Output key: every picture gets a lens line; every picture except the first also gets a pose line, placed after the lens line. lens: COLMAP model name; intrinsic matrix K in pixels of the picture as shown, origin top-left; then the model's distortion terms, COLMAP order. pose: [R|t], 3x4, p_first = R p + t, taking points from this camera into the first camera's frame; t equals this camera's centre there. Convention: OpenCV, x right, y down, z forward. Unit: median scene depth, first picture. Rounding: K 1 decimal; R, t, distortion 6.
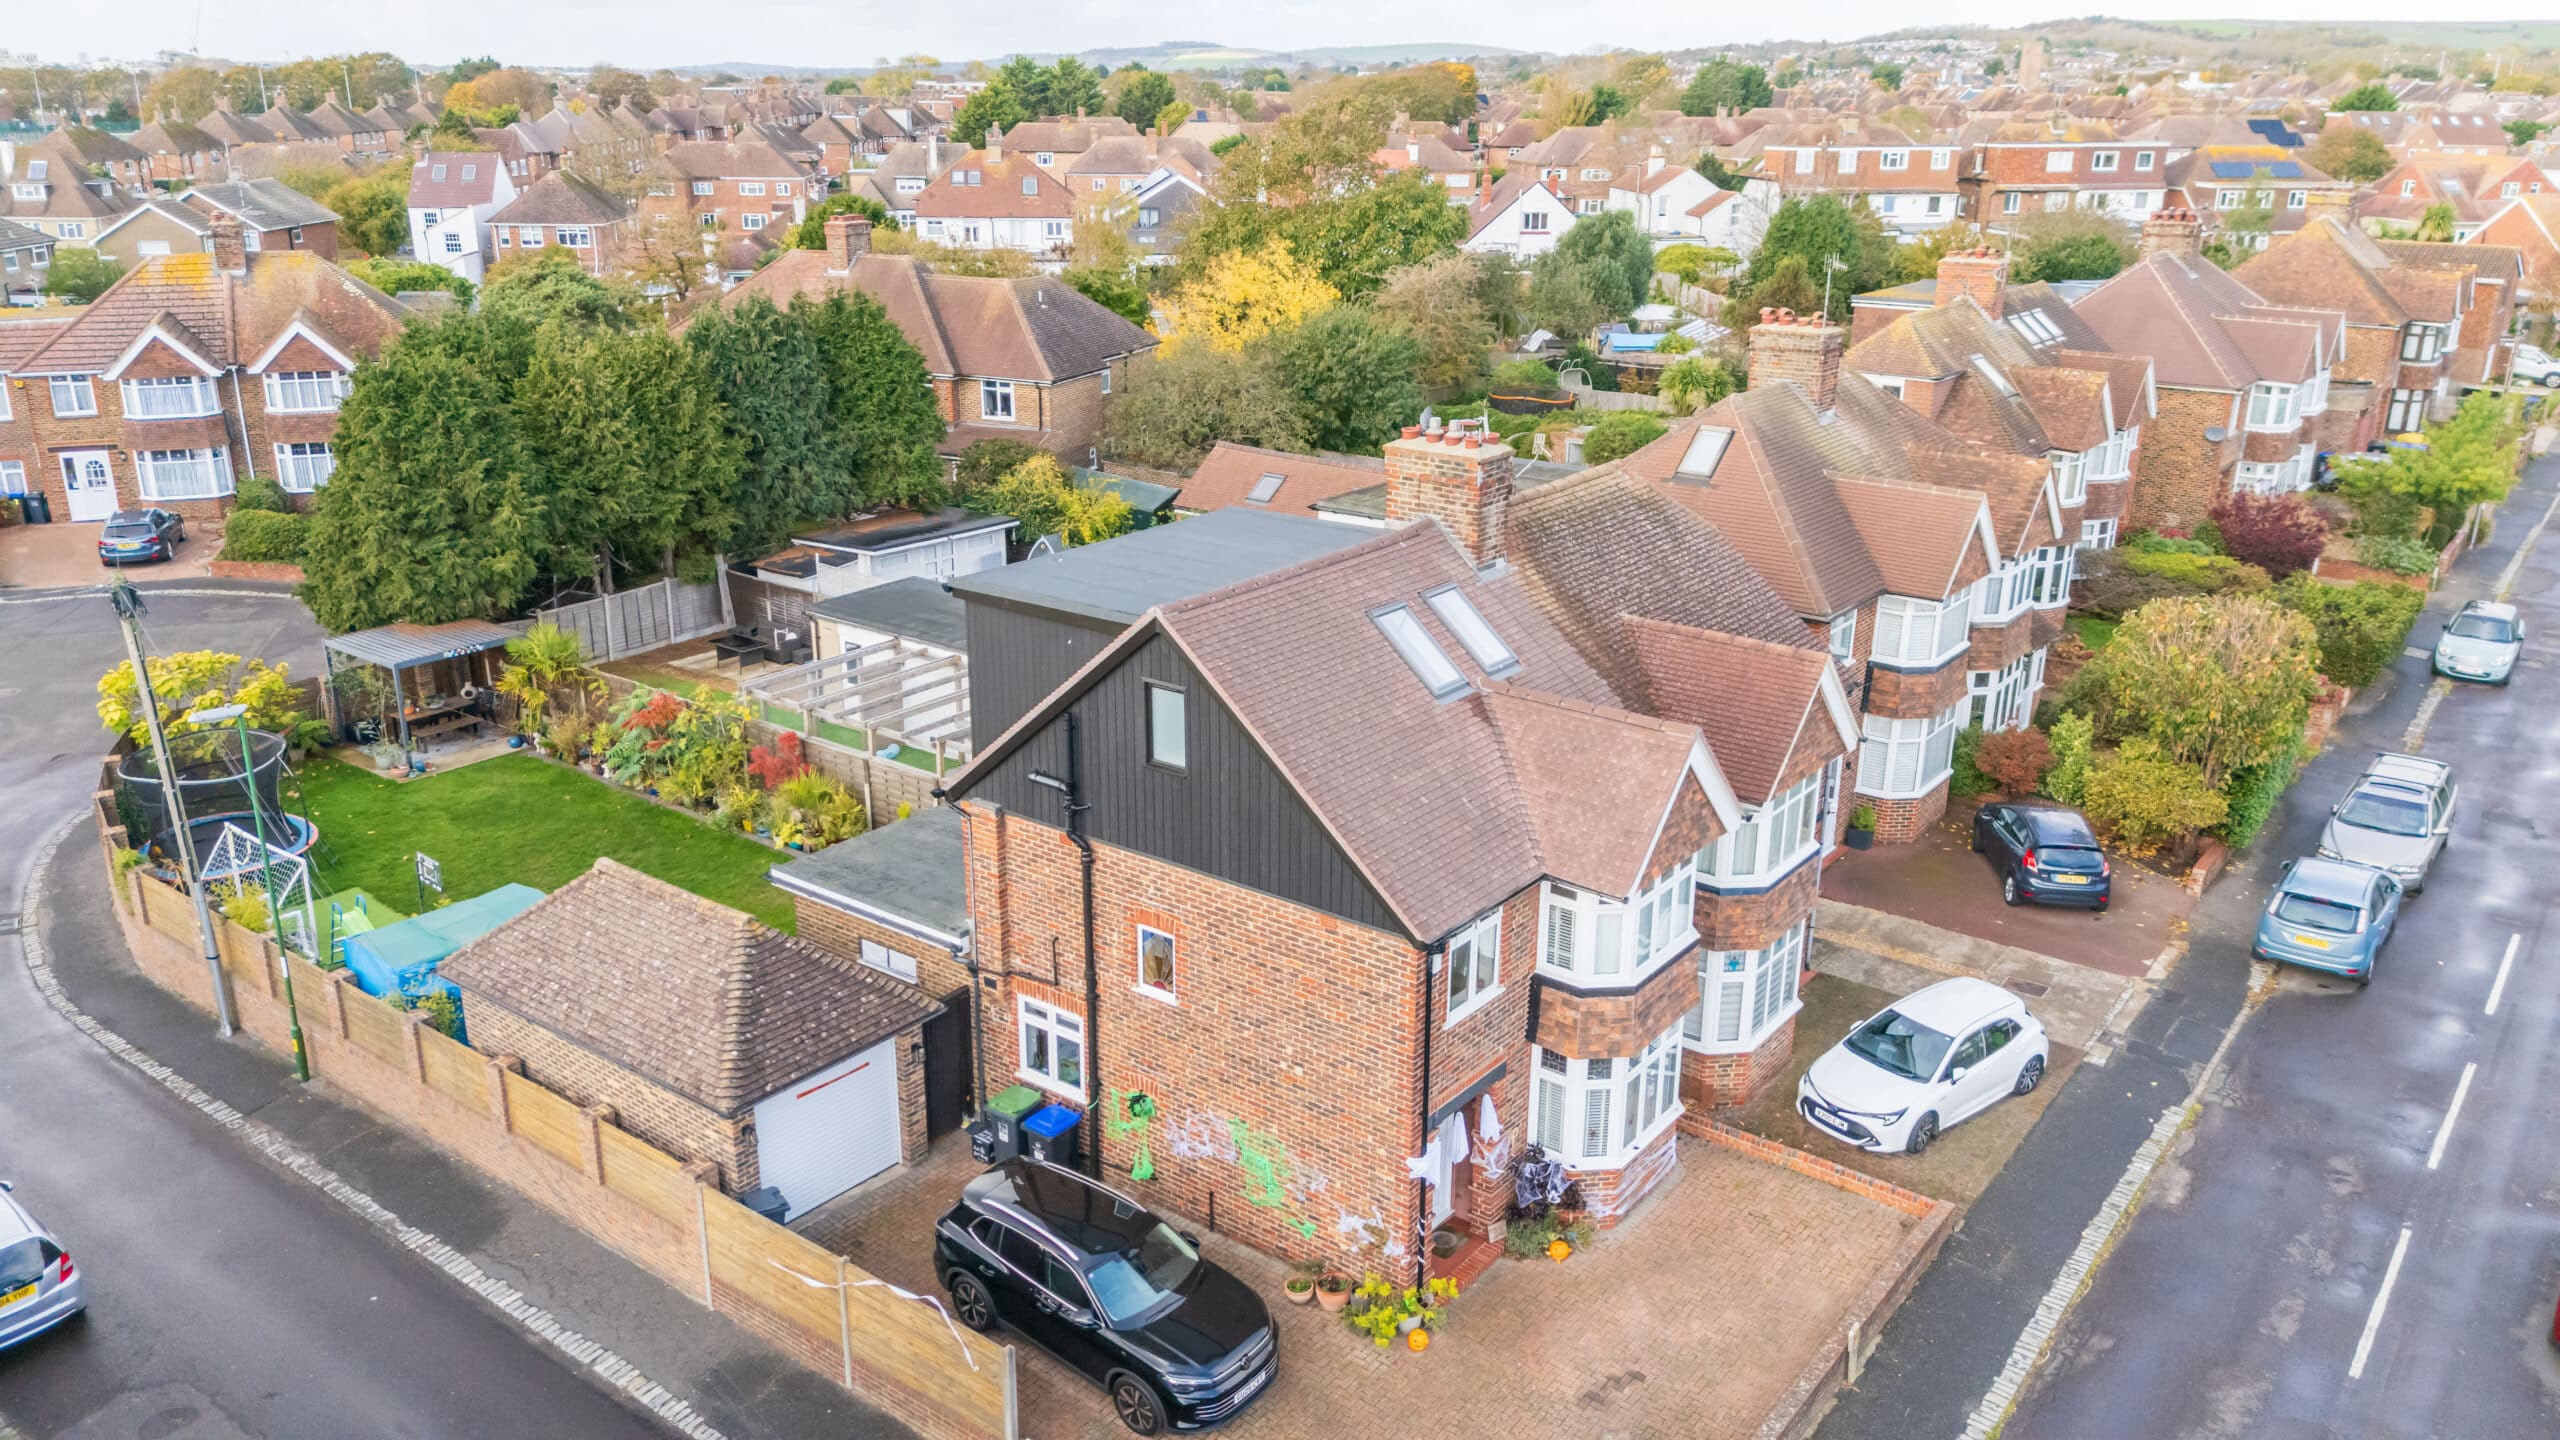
lens RADIAL K [[1873.3, 0, 1280.0], [0, 1873.3, 723.9], [0, 0, 1]] dist [0.072813, -0.070885]
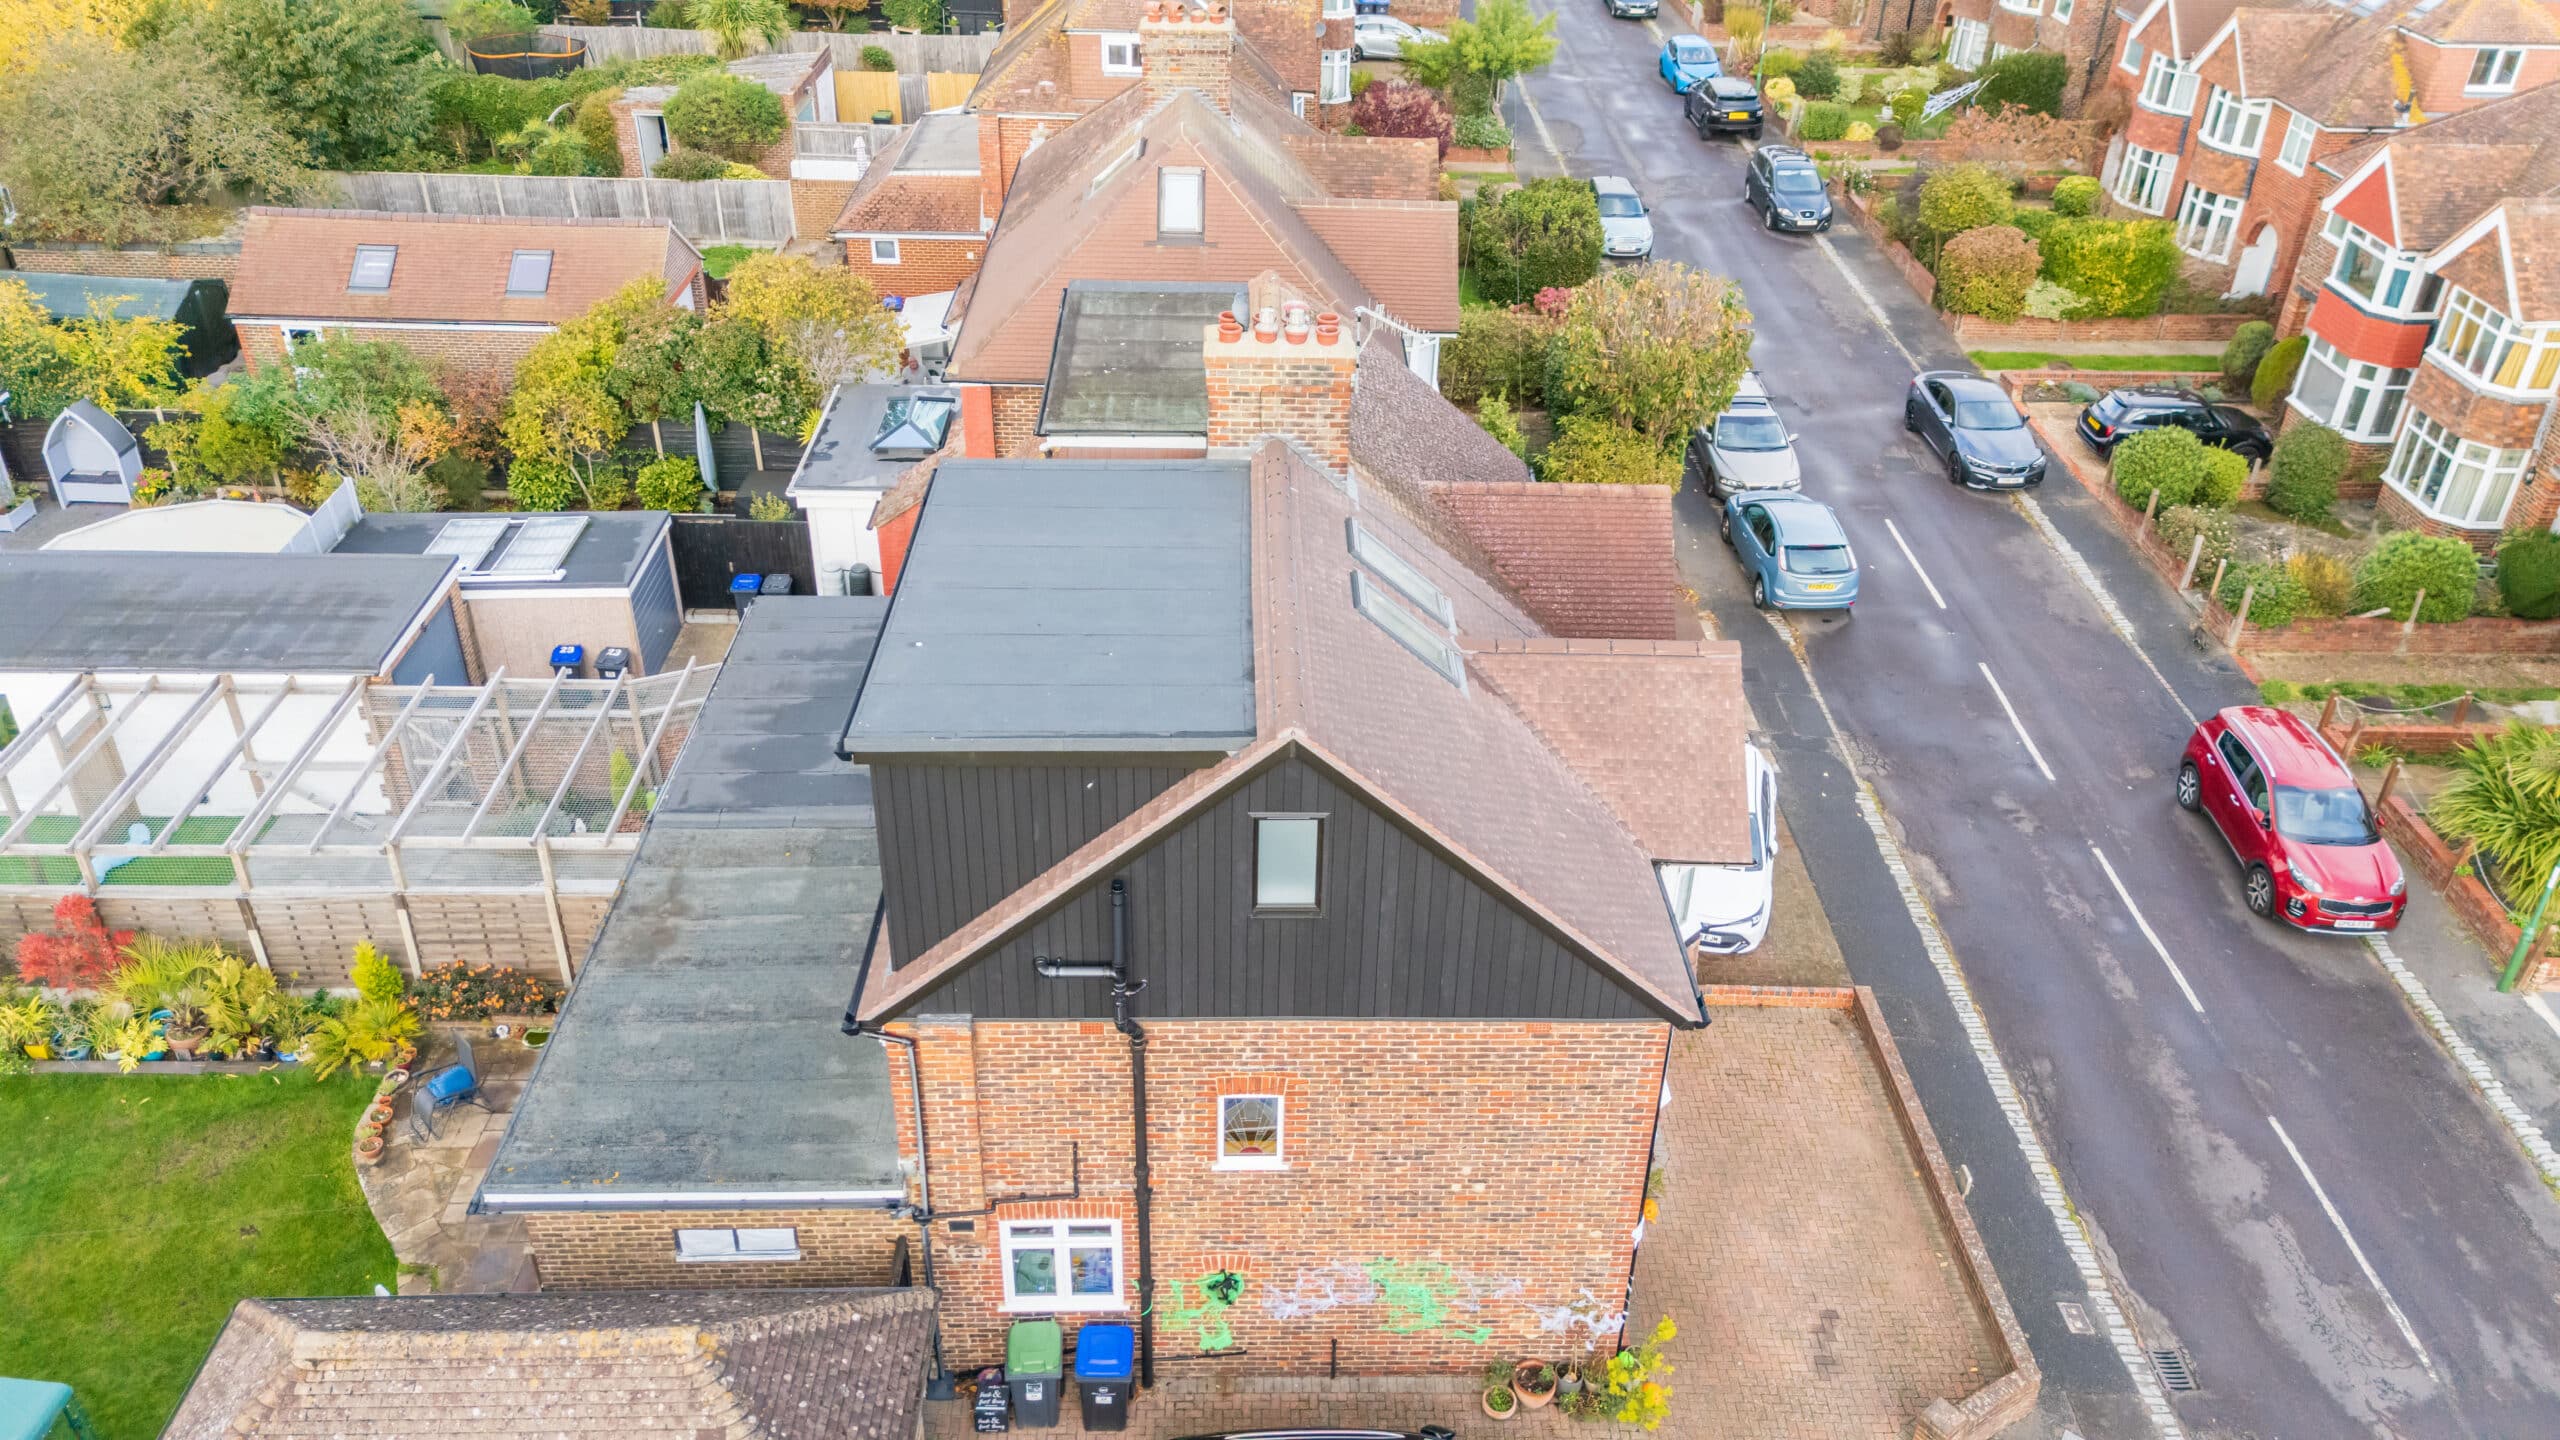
lens RADIAL K [[1873.3, 0, 1279.6], [0, 1873.3, 725.8], [0, 0, 1]] dist [0.072813, -0.070885]
pose [[0.783223, -0.322708, 0.531433, -0.357277], [0.186128, 0.937249, 0.294823, -0.218731], [-0.593227, -0.131997, 0.794140, 0.350838]]
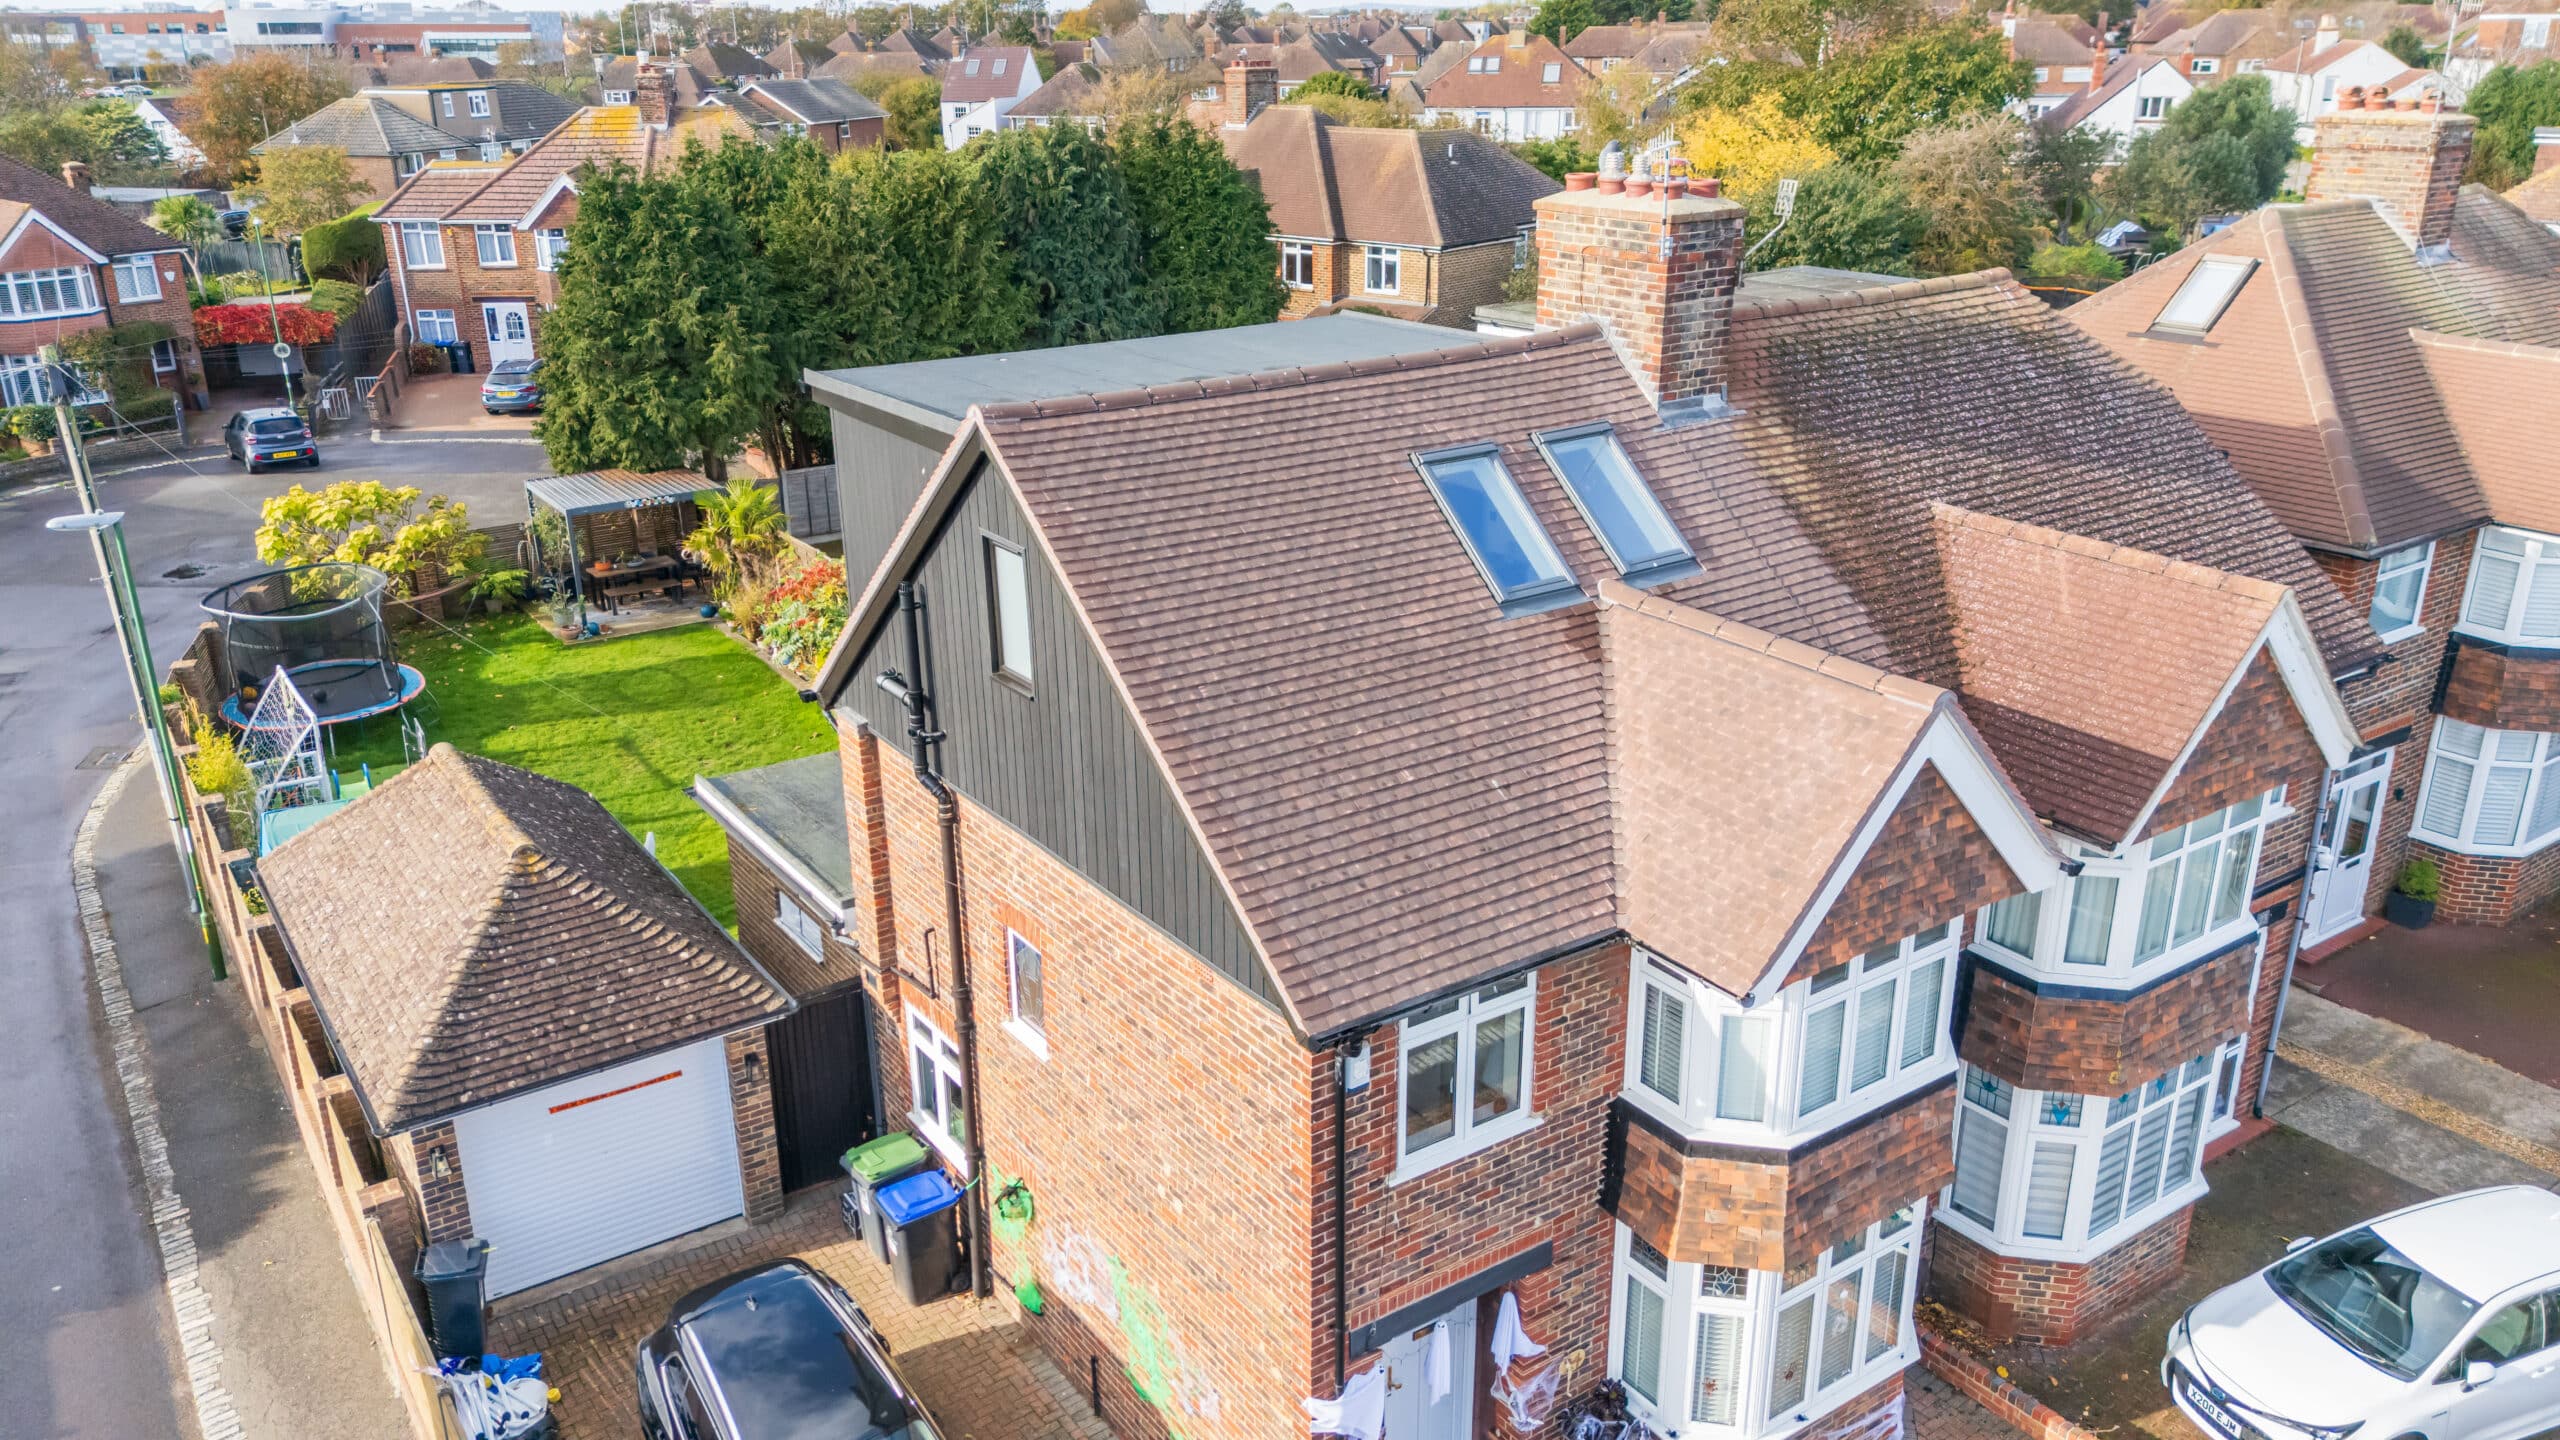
lens RADIAL K [[1873.3, 0, 1279.6], [0, 1873.3, 731.3], [0, 0, 1]] dist [0.072813, -0.070885]
pose [[0.952876, 0.093463, -0.288604, 0.165229], [-0.083566, 0.995419, 0.046454, 0.003394], [0.291624, -0.020148, 0.956321, 0.364249]]
